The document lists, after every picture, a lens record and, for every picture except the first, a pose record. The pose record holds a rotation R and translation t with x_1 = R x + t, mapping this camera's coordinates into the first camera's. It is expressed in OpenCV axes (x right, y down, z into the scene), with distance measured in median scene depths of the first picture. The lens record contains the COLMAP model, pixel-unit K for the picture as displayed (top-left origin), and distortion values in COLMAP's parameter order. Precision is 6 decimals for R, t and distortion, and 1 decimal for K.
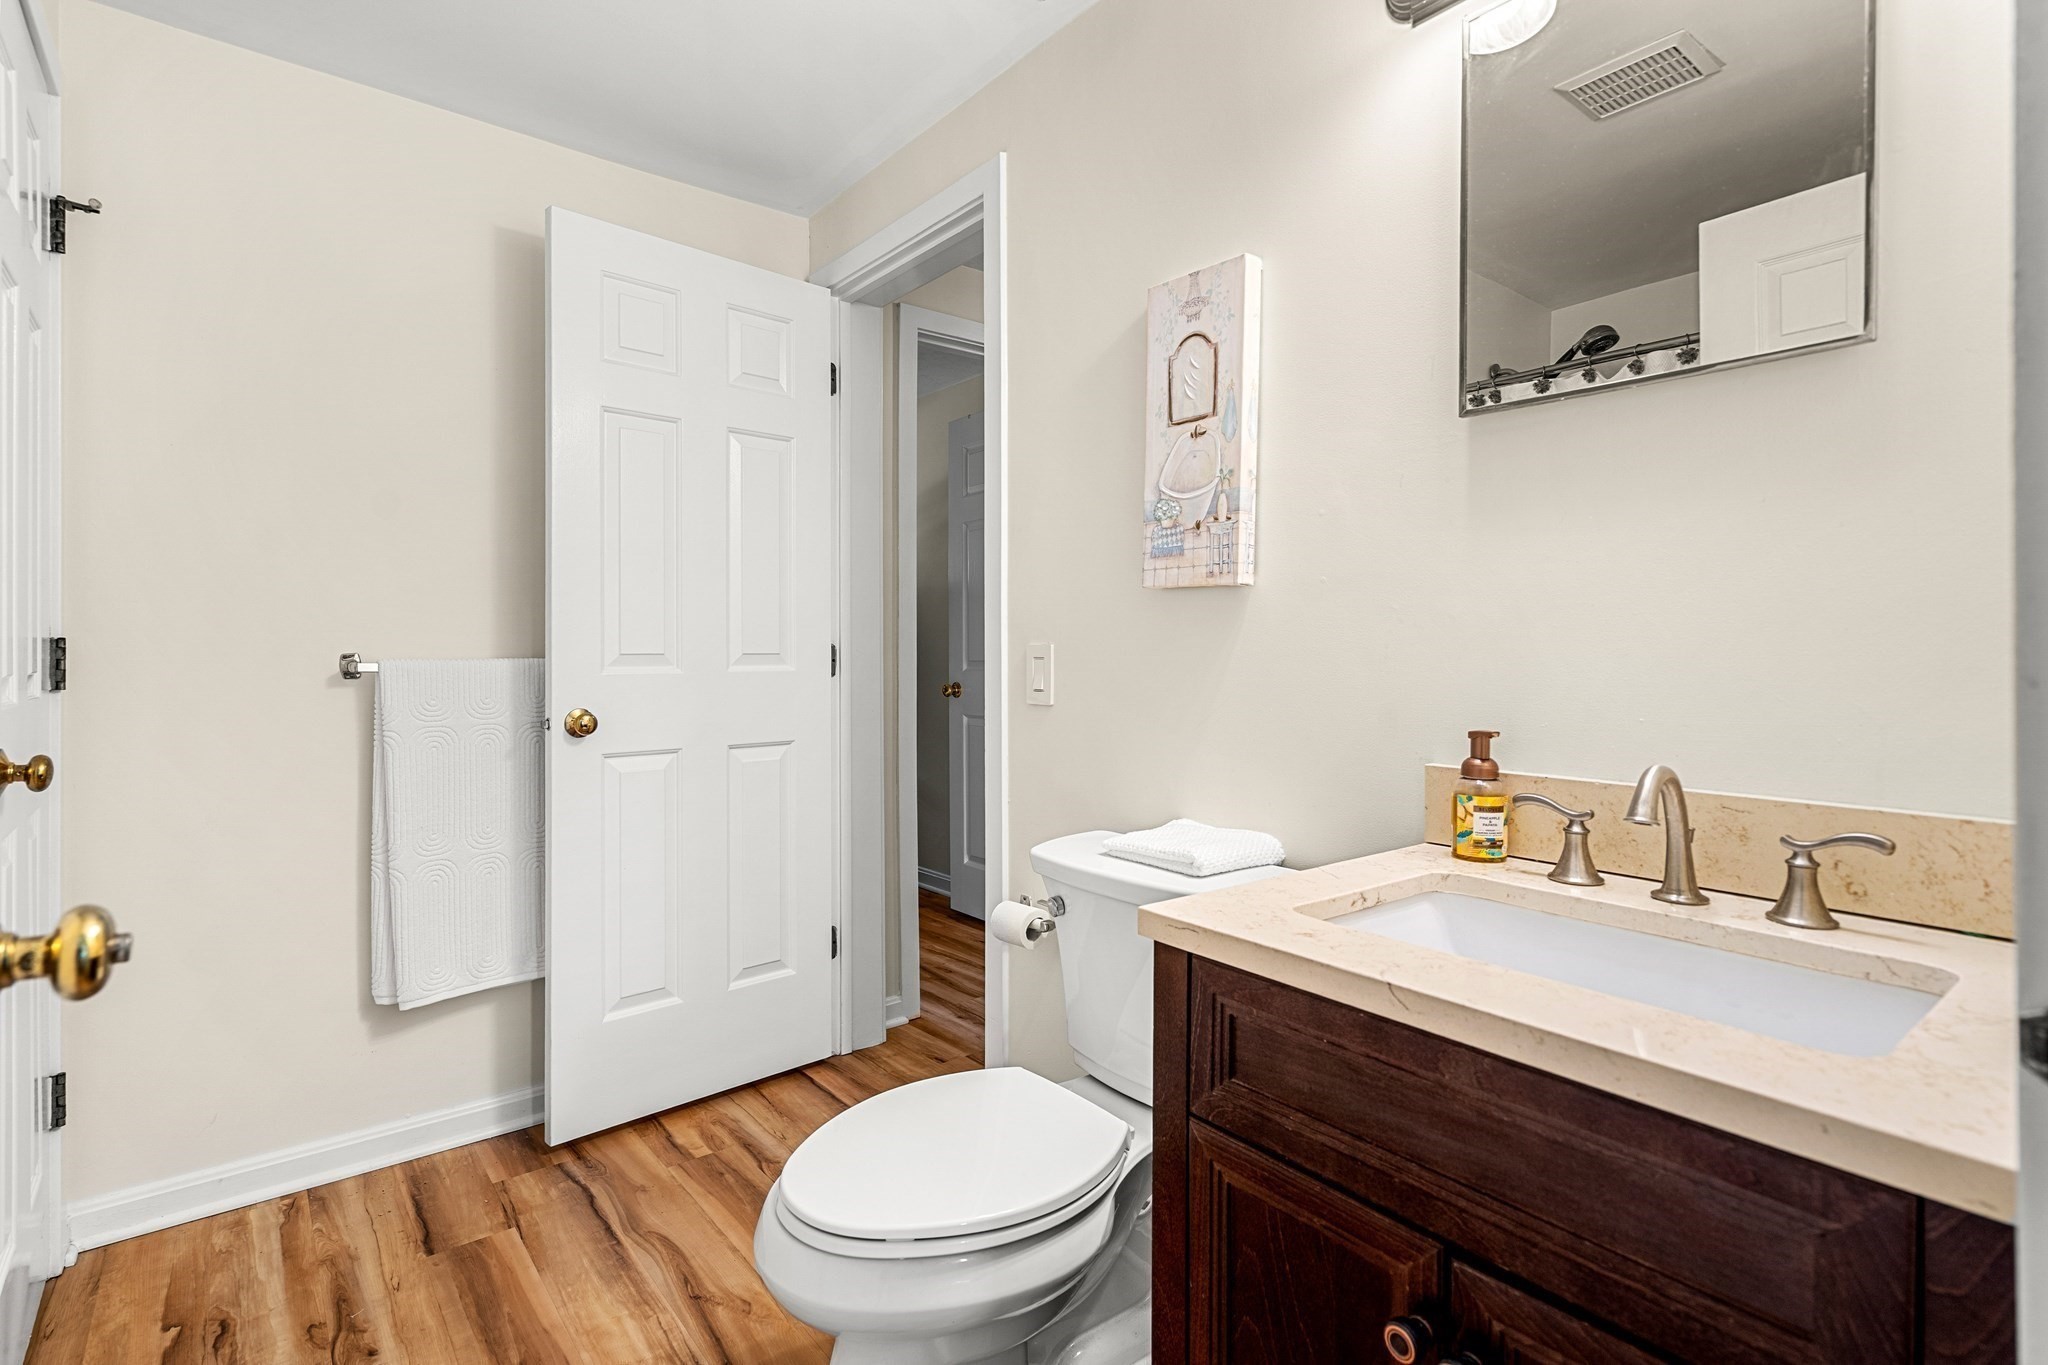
lens RADIAL K [[938.7, 0, 1017.2], [0, 938.7, 669.1], [0, 0, 1]] dist [-0.006185, 0.002853]
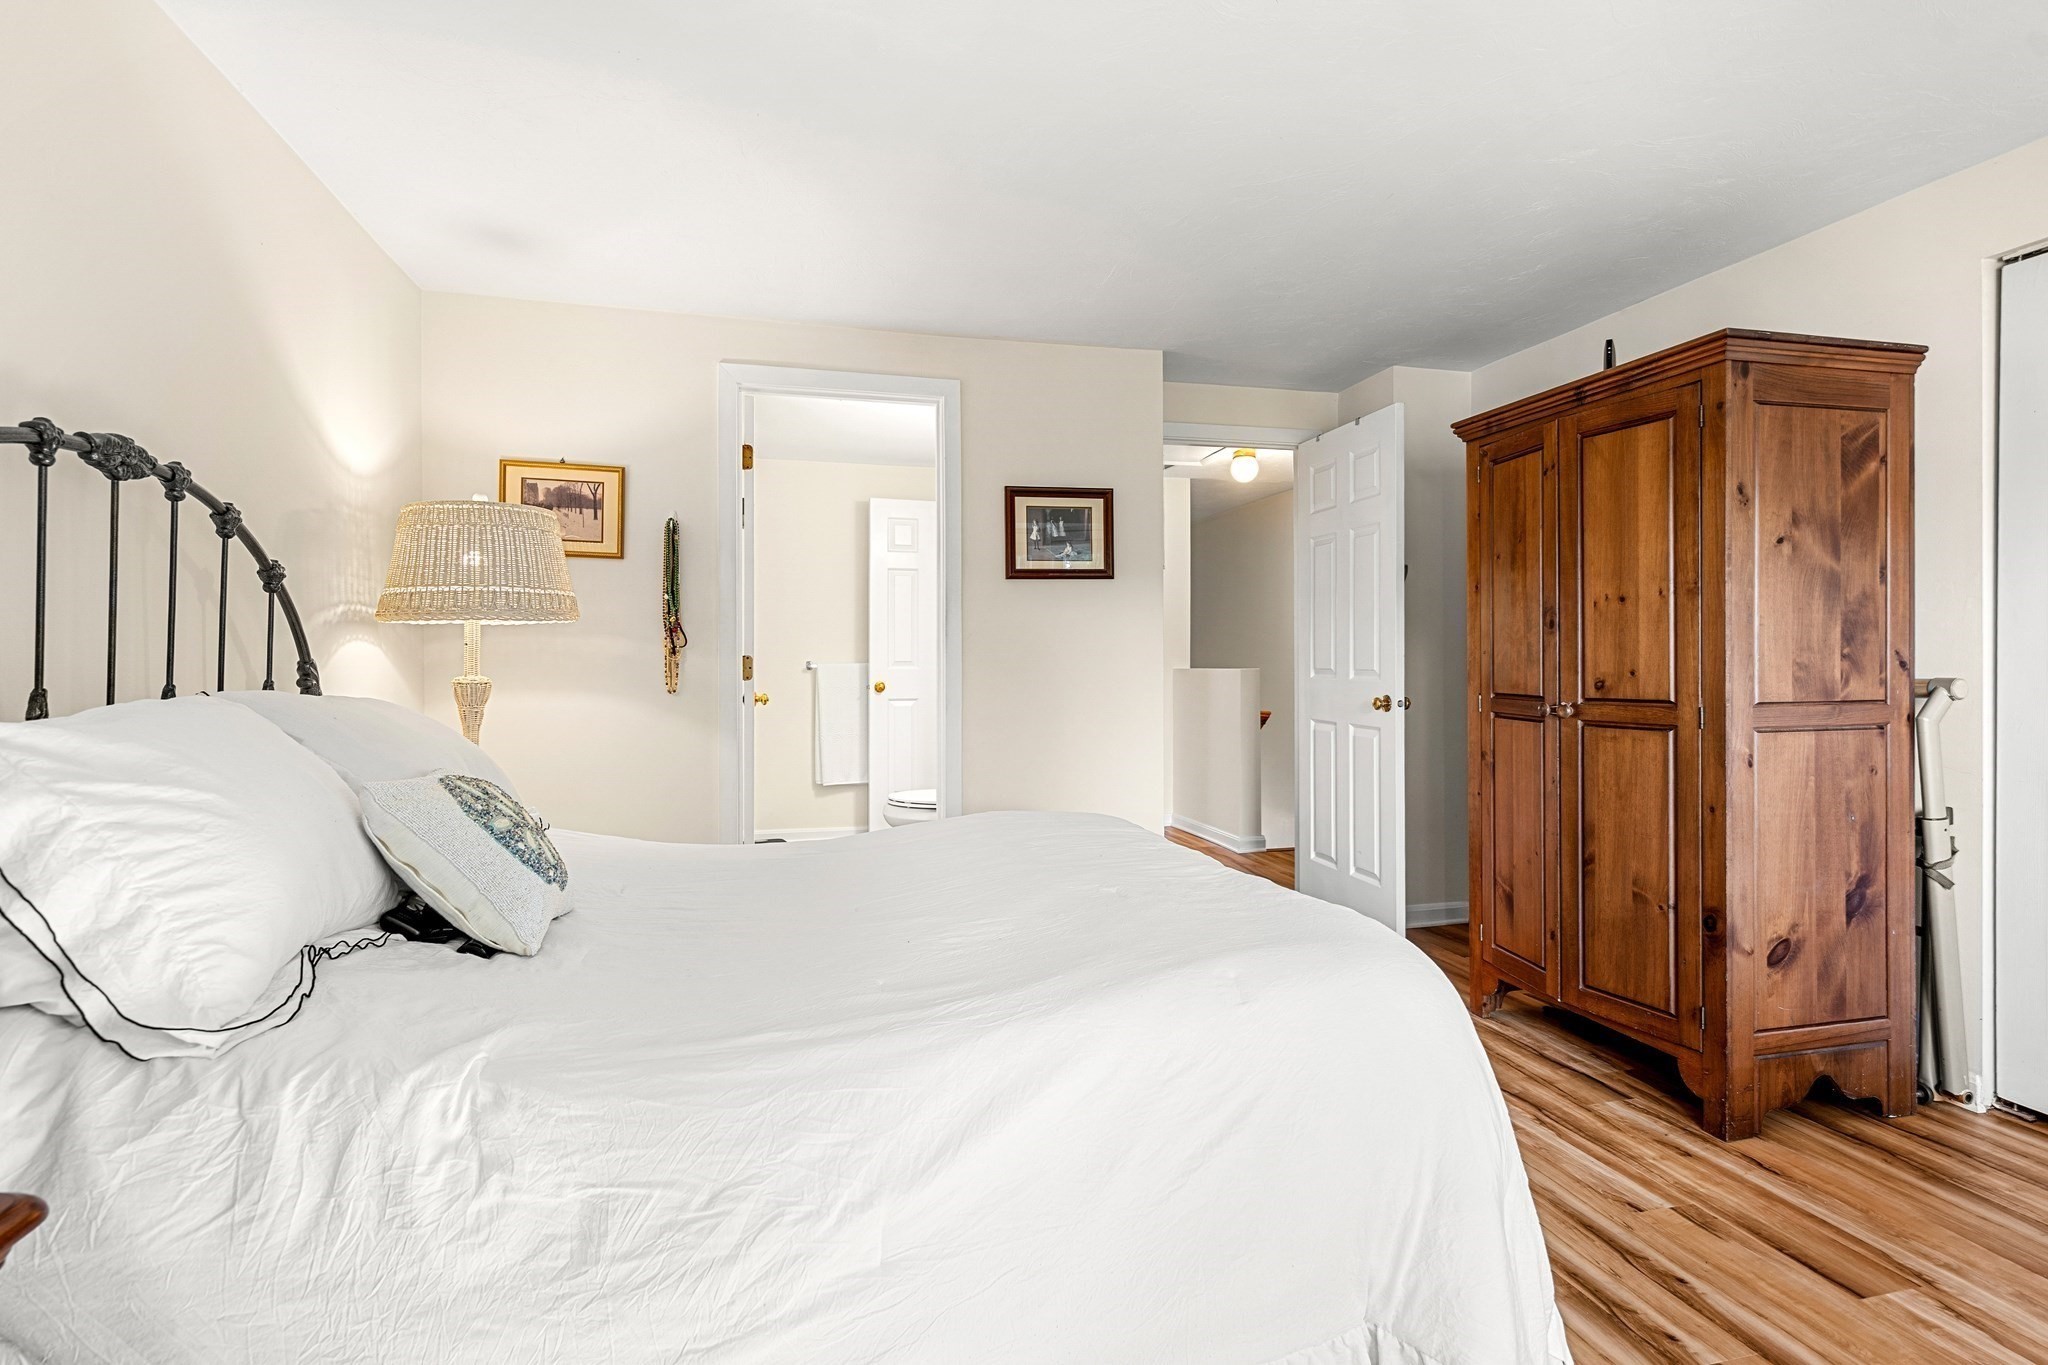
lens RADIAL K [[988.7, 0, 1024.0], [0, 988.7, 671.5], [0, 0, 1]] dist [0.002583, 0.000054]
pose [[0.905123, -0.005886, -0.425110, 1.128407], [0.001586, 0.999944, -0.010468, 0.044274], [0.425148, 0.008801, 0.905081, -1.411729]]
